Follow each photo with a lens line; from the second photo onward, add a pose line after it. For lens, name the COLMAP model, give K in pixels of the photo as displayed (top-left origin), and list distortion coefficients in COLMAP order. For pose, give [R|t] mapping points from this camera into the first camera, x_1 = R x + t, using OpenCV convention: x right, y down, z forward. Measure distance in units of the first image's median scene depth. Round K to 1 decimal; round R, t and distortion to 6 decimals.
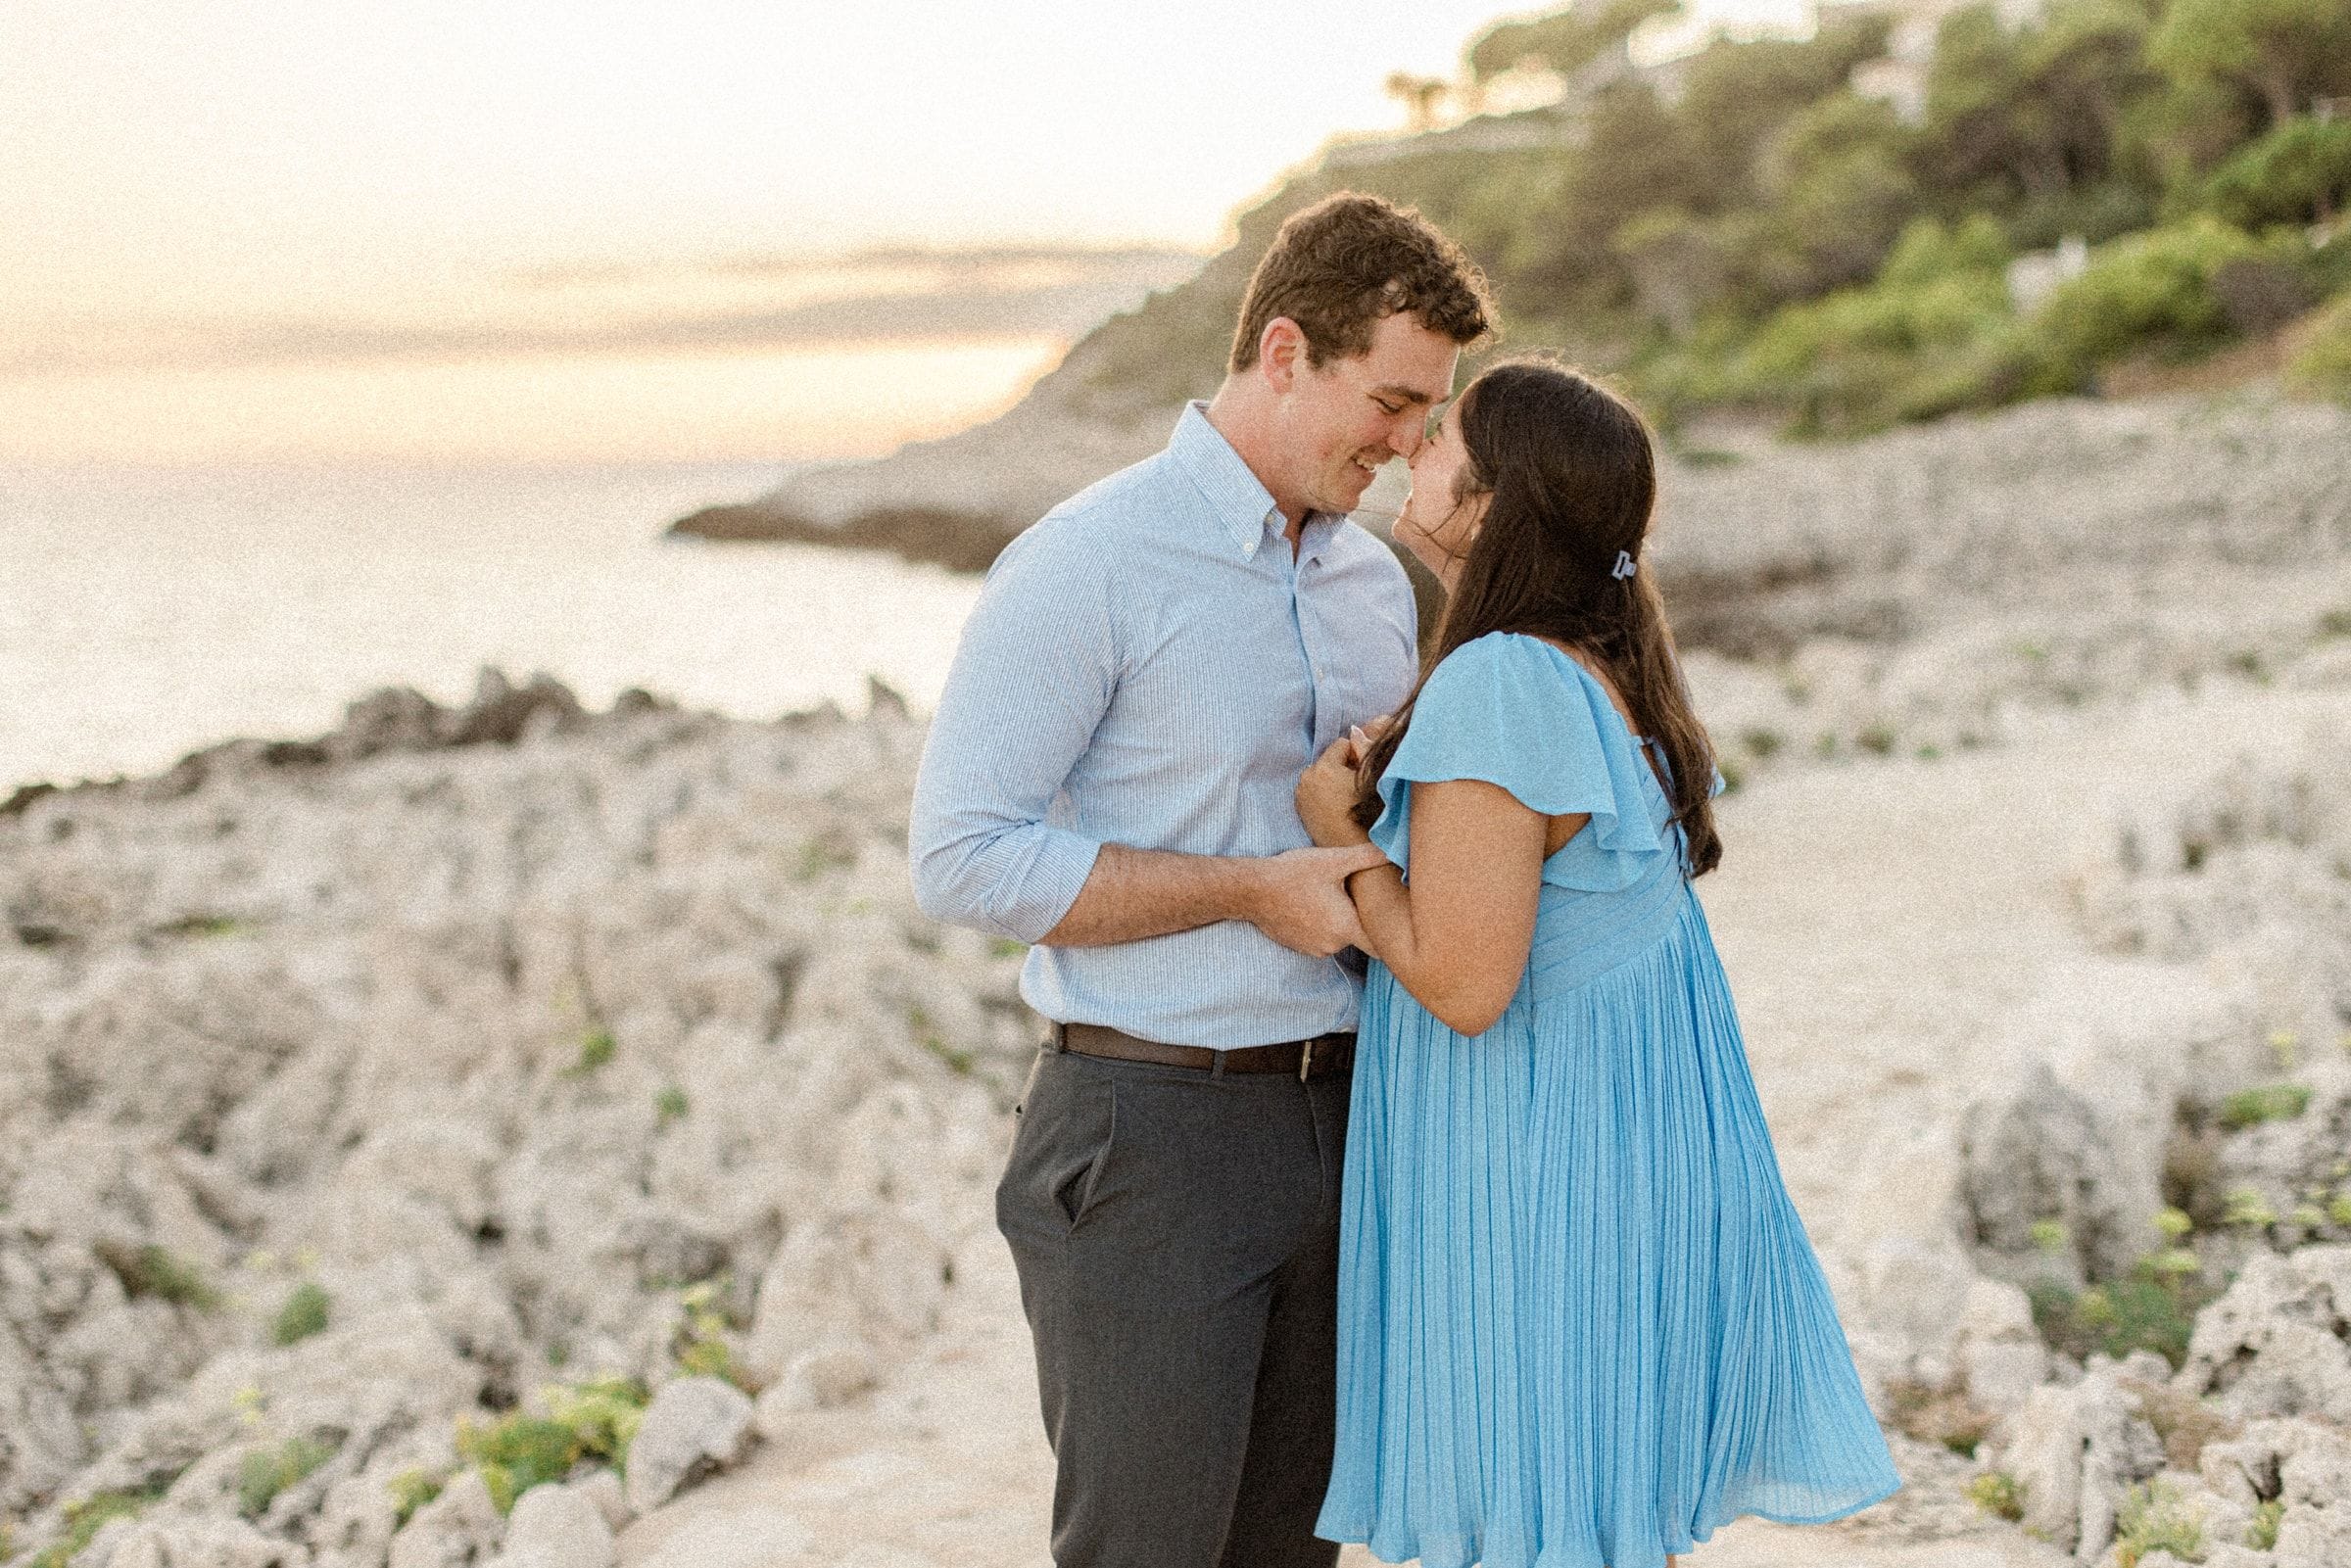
lens RADIAL K [[3378.2, 0, 1178.6], [0, 3378.2, 776.3], [0, 0, 1]] dist [0.037784, -0.020715]
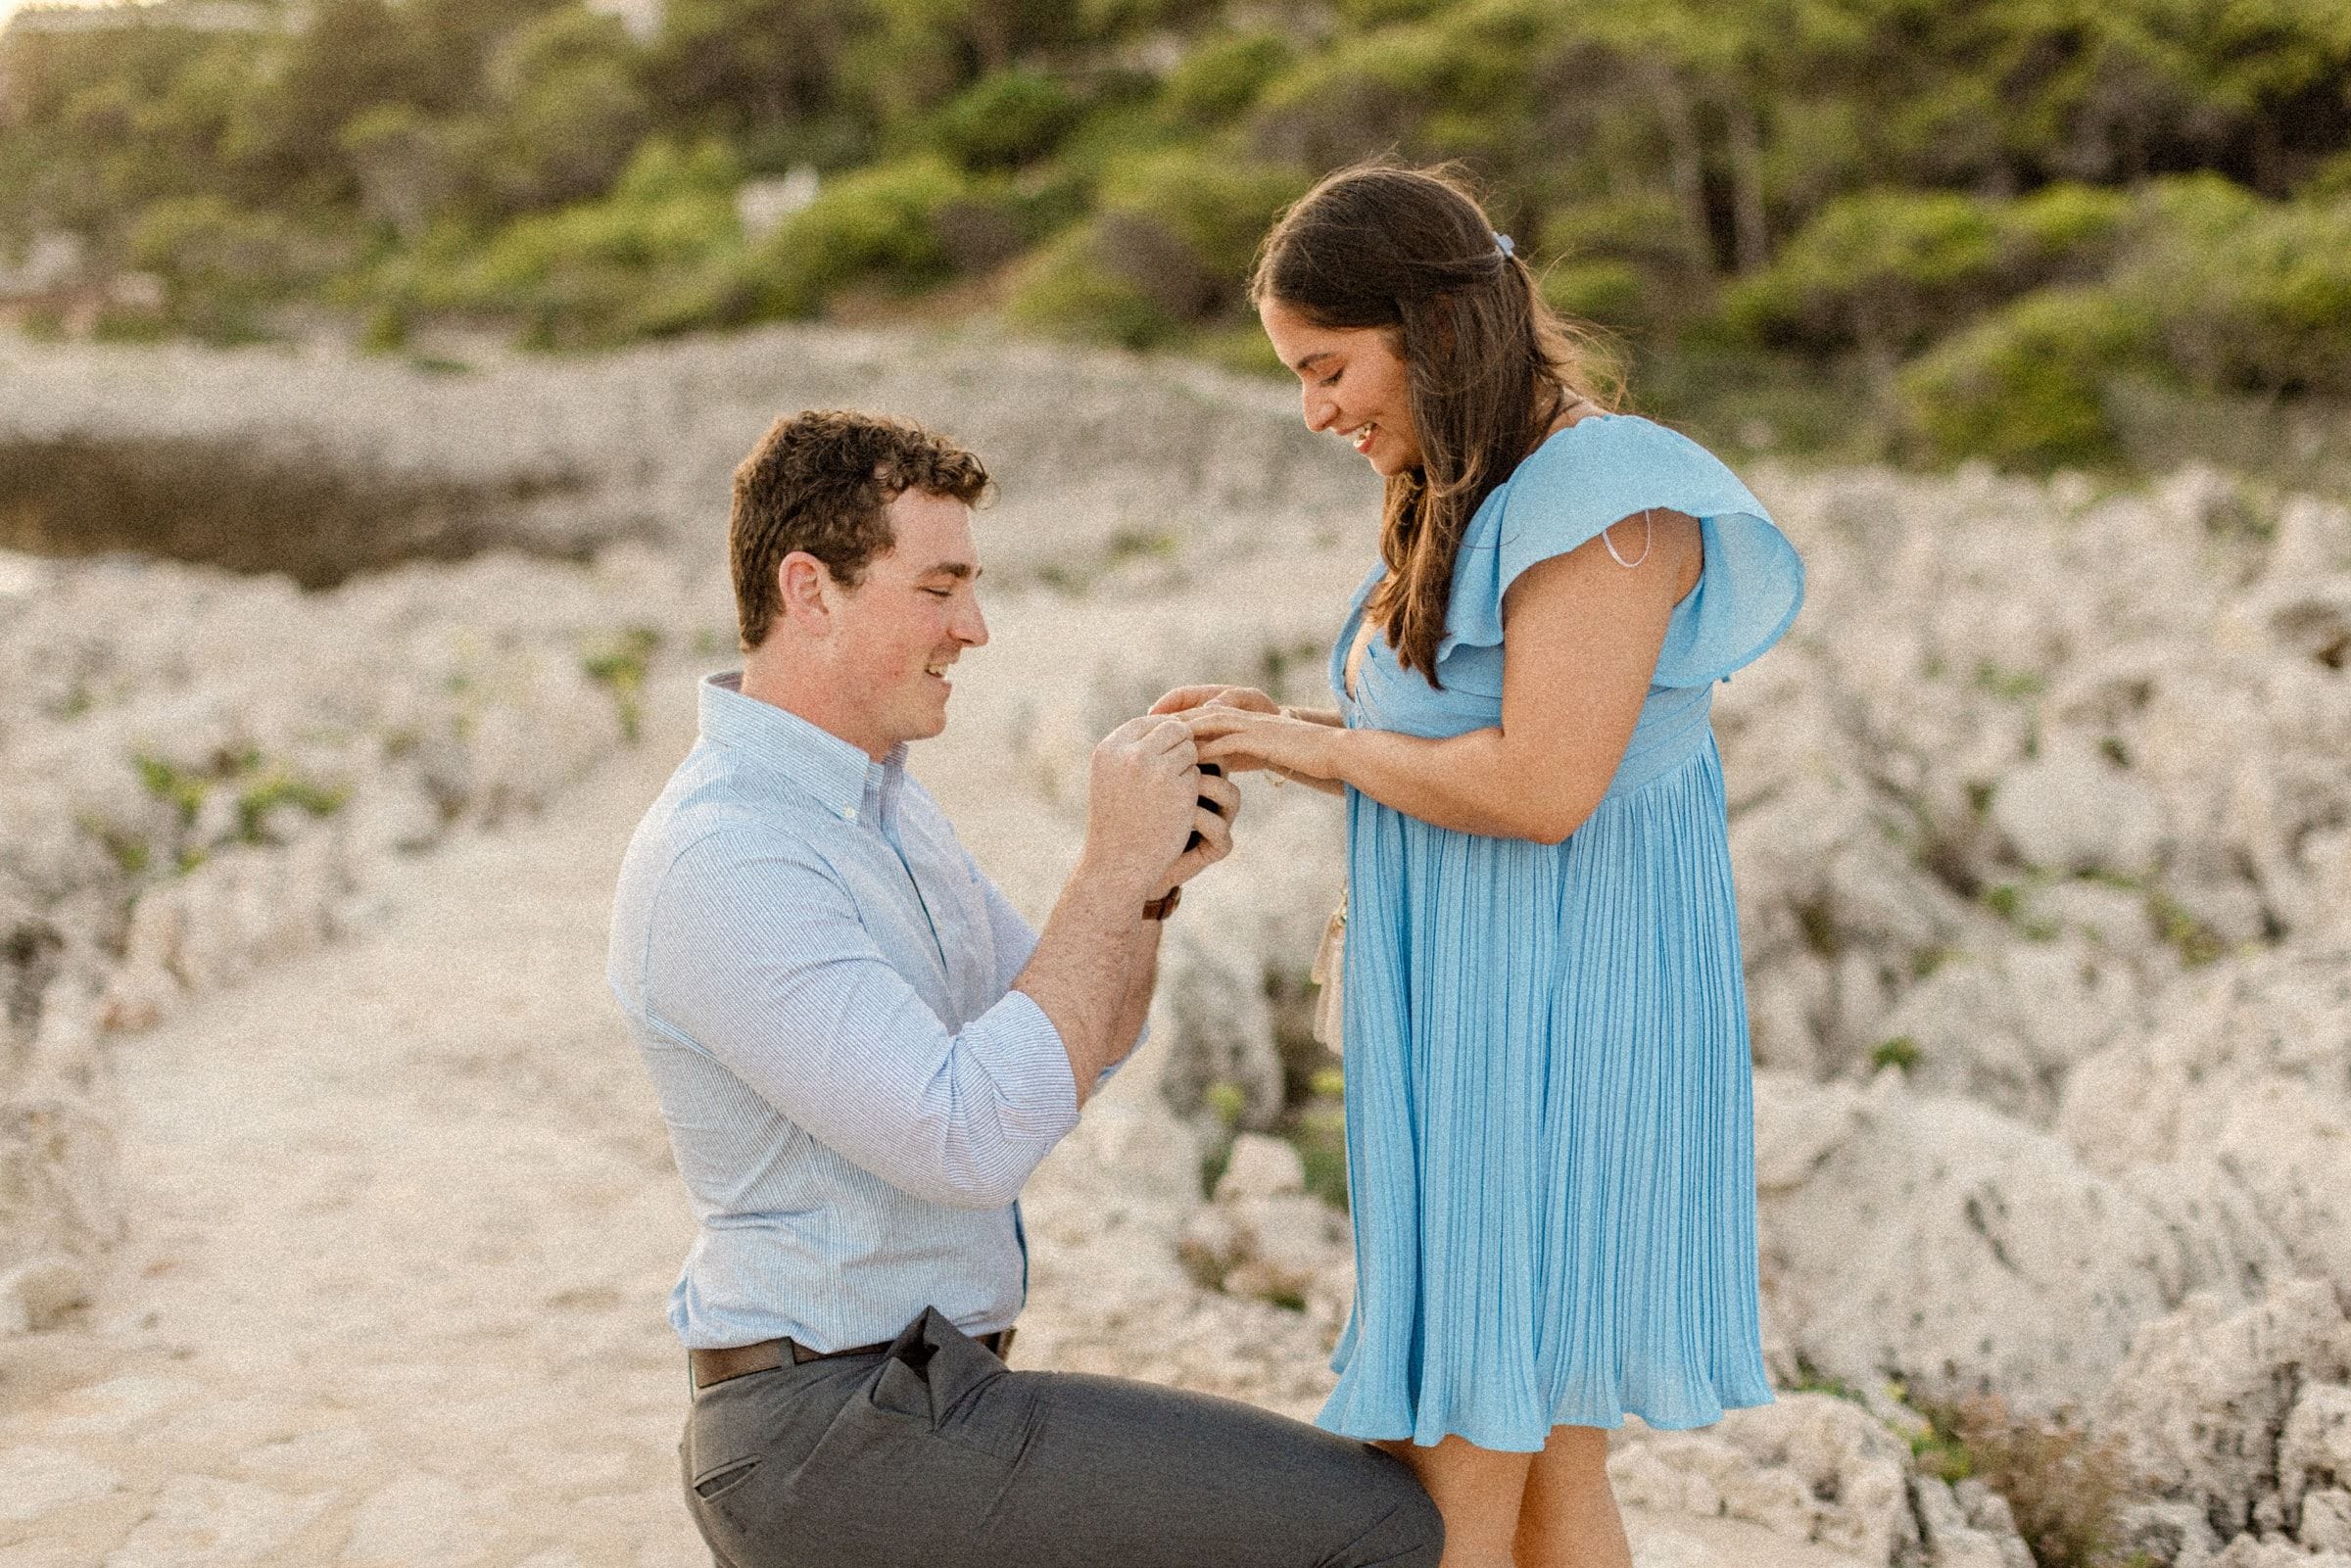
lens RADIAL K [[3390.2, 0, 1168.1], [0, 3390.2, 775.1], [0, 0, 1]] dist [0.020201, 0.037824]
pose [[0.930087, 0.005942, 0.367293, -0.080081], [-0.014624, 0.999675, 0.020860, 0.011625], [-0.367049, -0.024773, 0.929872, 0.047322]]
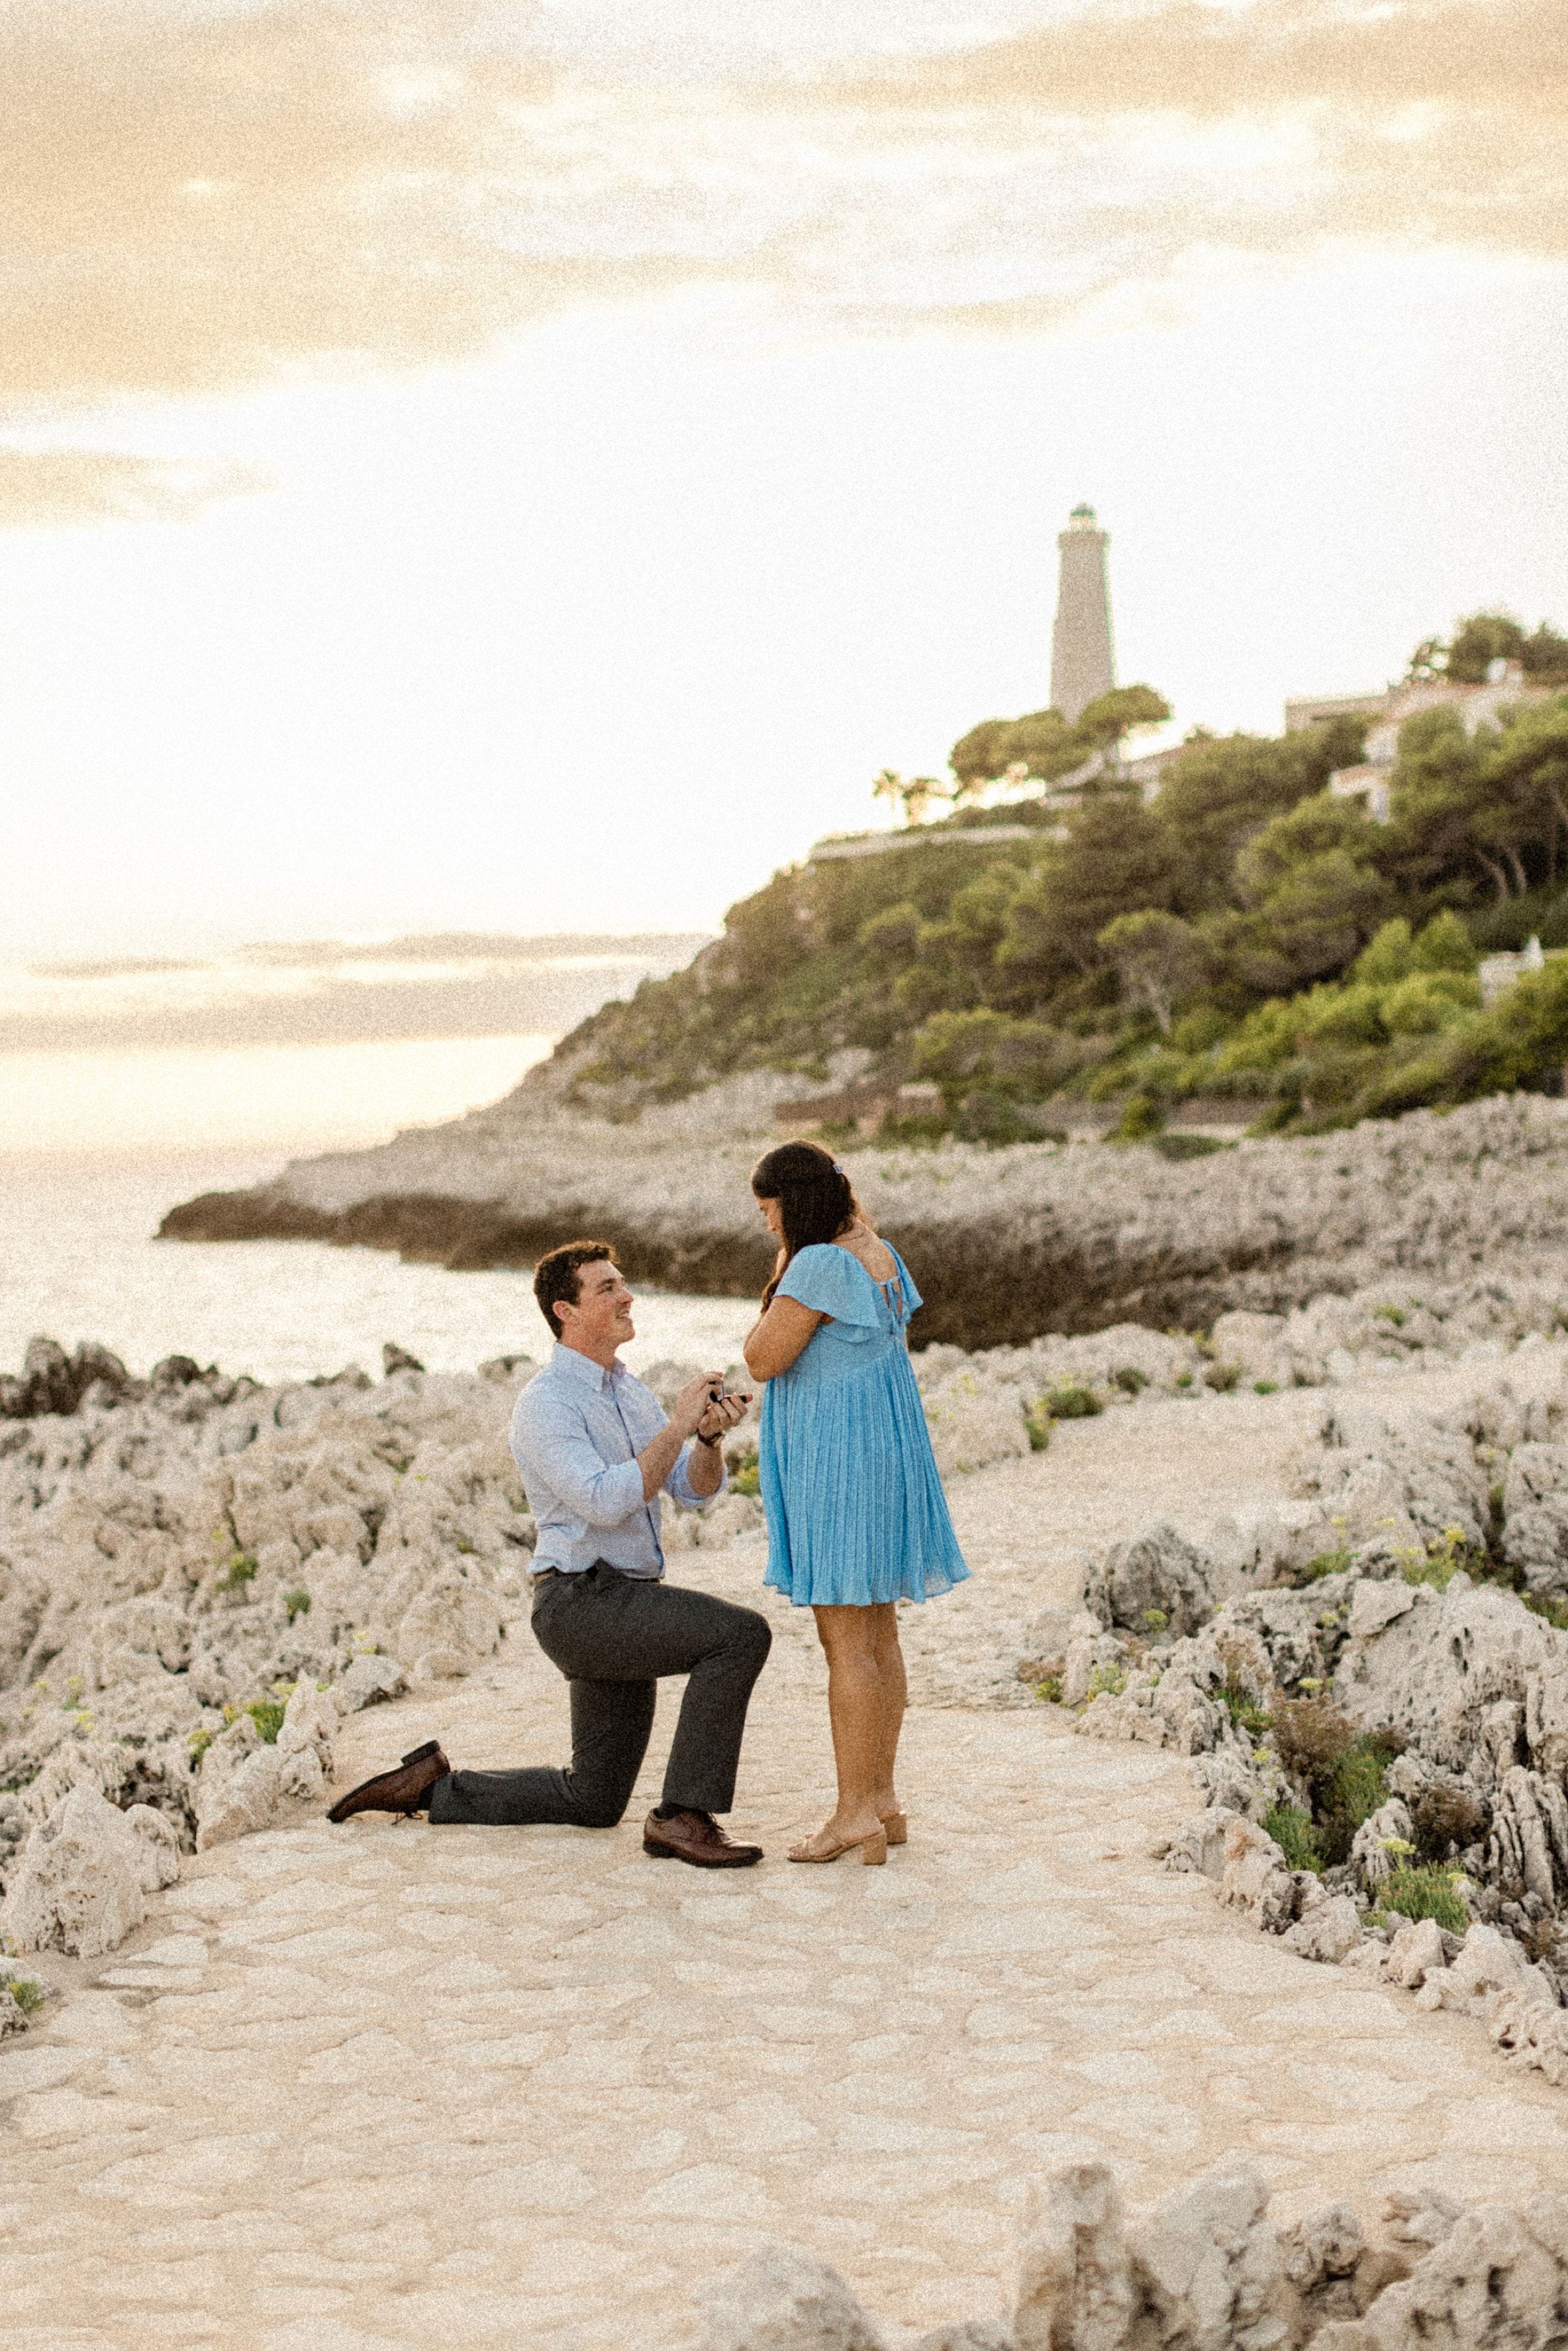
lens RADIAL K [[3452.8, 0, 782.0], [0, 3452.8, 1181.7], [0, 0, 1]] dist [0.021234, 0.041863]
pose [[0.999552, -0.005056, 0.029498, 0.013866], [0.007505, 0.996478, -0.083521, 0.038538], [-0.028972, 0.083705, 0.996069, -0.451913]]
